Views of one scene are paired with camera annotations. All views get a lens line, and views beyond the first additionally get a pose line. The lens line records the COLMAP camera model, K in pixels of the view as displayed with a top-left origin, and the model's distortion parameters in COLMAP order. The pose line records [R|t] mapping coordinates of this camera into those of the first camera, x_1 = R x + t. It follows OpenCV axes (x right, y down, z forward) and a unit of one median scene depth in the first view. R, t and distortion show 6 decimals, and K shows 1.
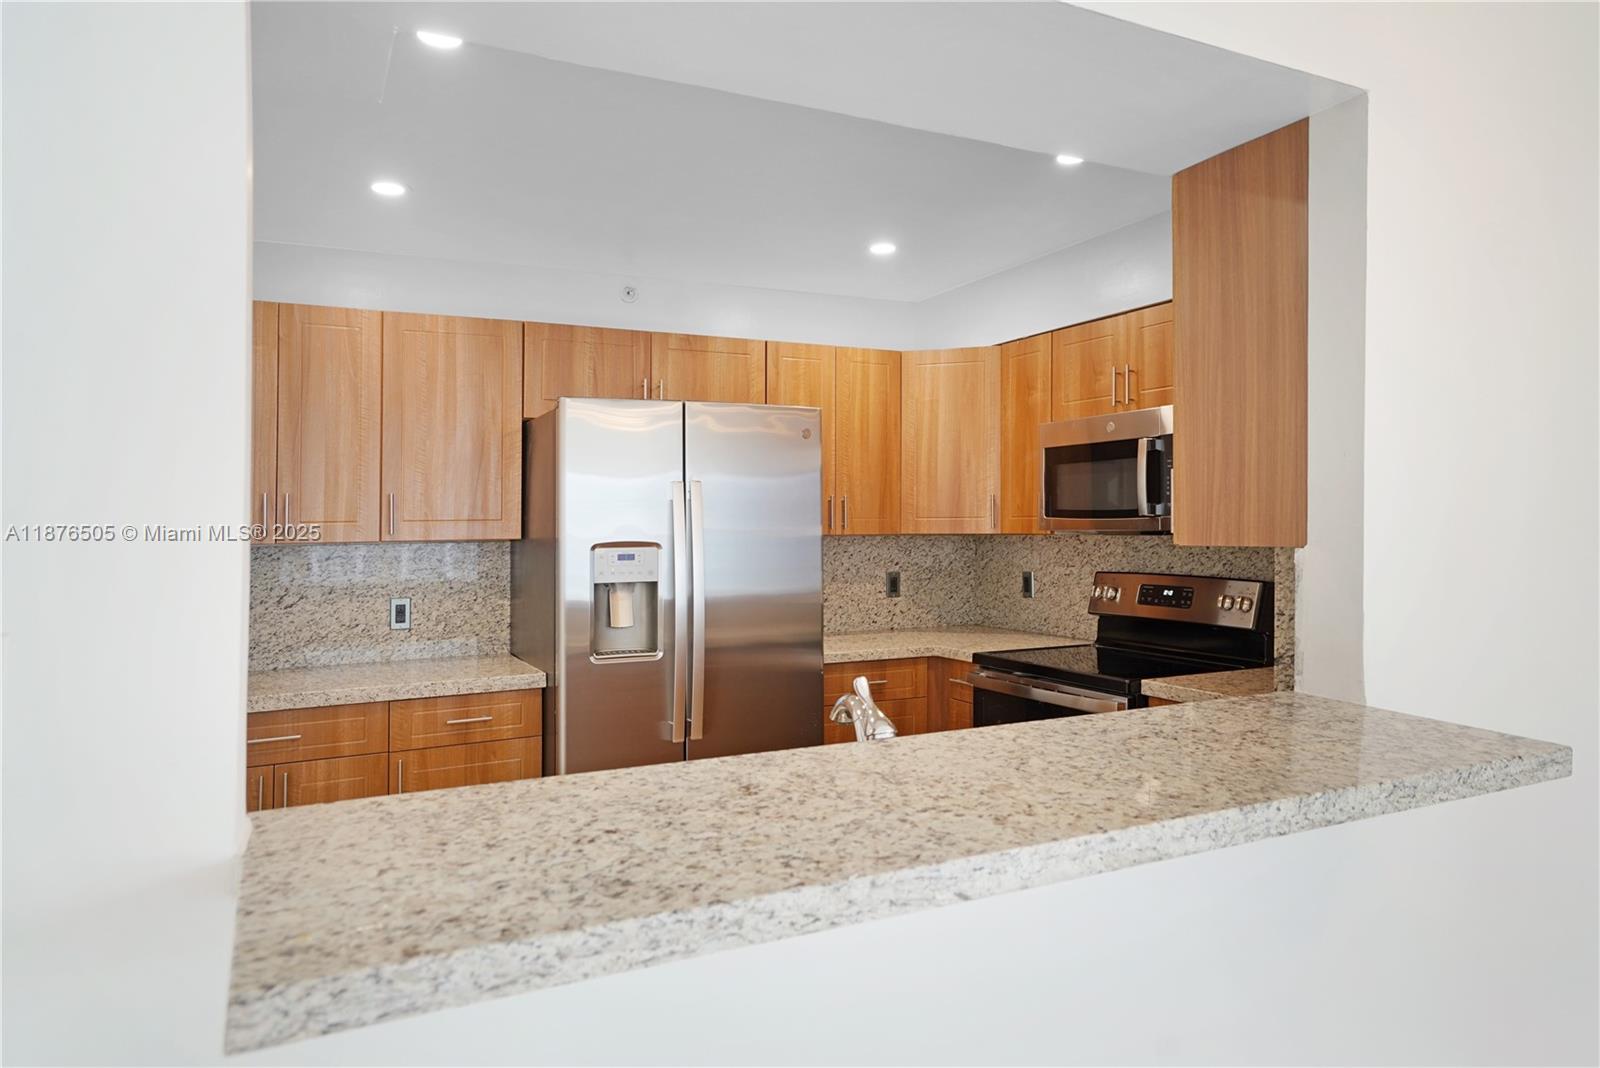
lens RADIAL K [[1041.8, 0, 800.0], [0, 1041.8, 534.0], [0, 0, 1]] dist [0.045685, 0.000051]
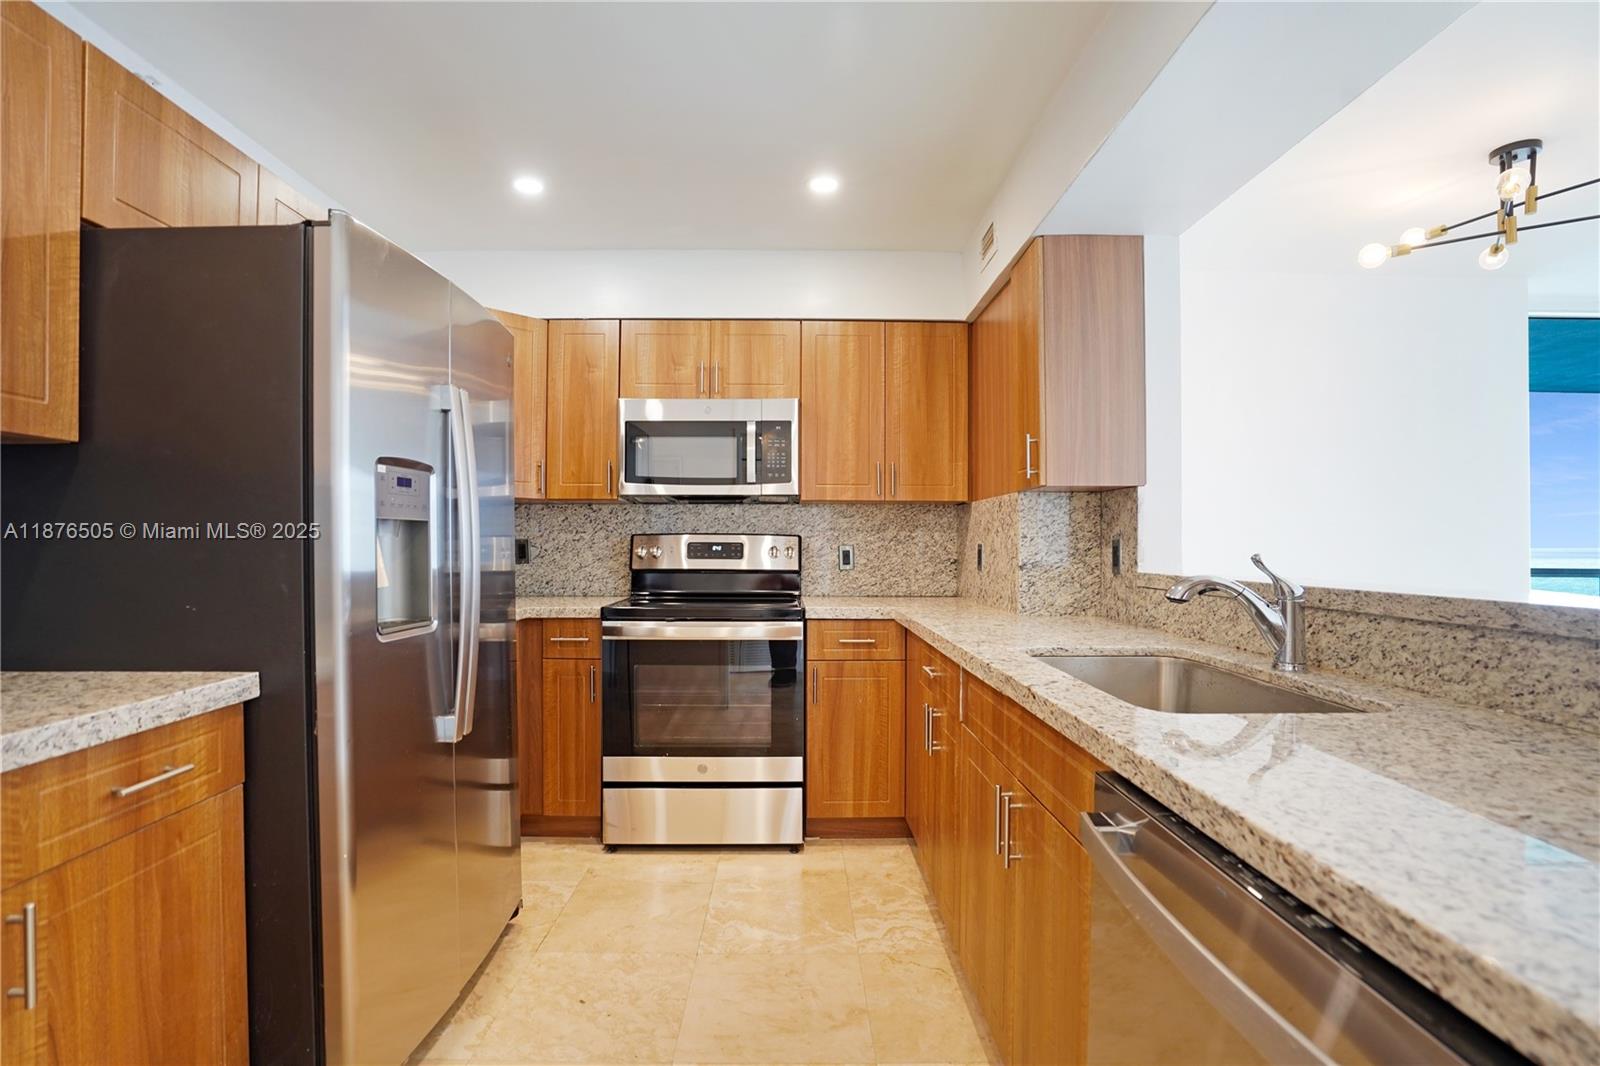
lens RADIAL K [[781.5, 0, 789.1], [0, 781.5, 546.3], [0, 0, 1]] dist [-0.063532, 0.022900]
pose [[0.427277, 0.007998, 0.904085, -0.501100], [0.002059, 0.999950, -0.009819, 0.068477], [-0.904118, 0.006057, 0.427239, 0.558666]]
